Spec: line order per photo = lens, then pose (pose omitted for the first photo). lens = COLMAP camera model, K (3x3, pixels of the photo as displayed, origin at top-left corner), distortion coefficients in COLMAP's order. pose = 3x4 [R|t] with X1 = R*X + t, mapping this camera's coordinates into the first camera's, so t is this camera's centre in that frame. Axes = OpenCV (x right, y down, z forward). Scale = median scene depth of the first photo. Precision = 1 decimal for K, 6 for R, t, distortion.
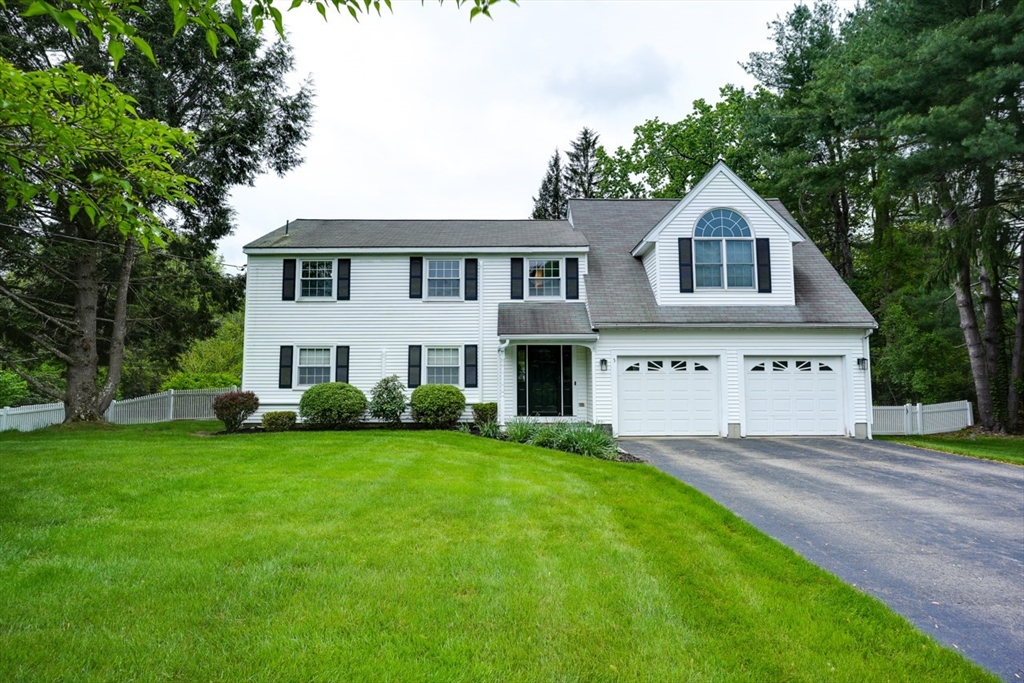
lens RADIAL K [[549.8, 0, 510.0], [0, 549.8, 333.2], [0, 0, 1]] dist [0.019865, -0.010217]
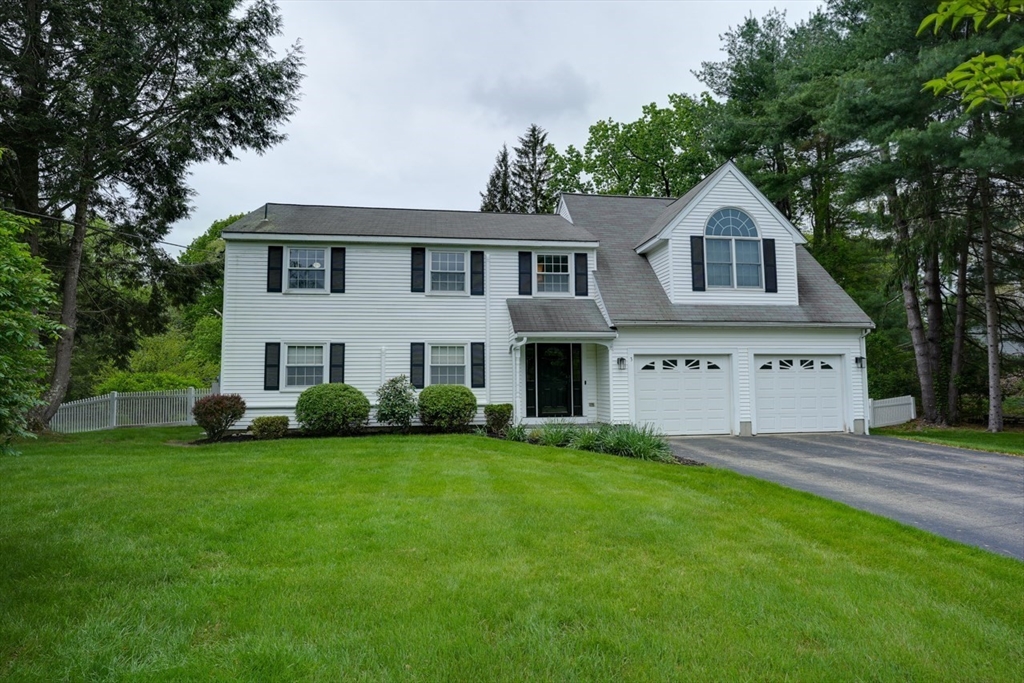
lens RADIAL K [[549.8, 0, 510.0], [0, 549.8, 333.2], [0, 0, 1]] dist [0.019865, -0.010217]
pose [[0.990154, 0.006184, 0.139842, -0.148000], [-0.006902, 0.999965, 0.004644, 0.000300], [-0.139809, -0.005563, 0.990163, 0.057245]]
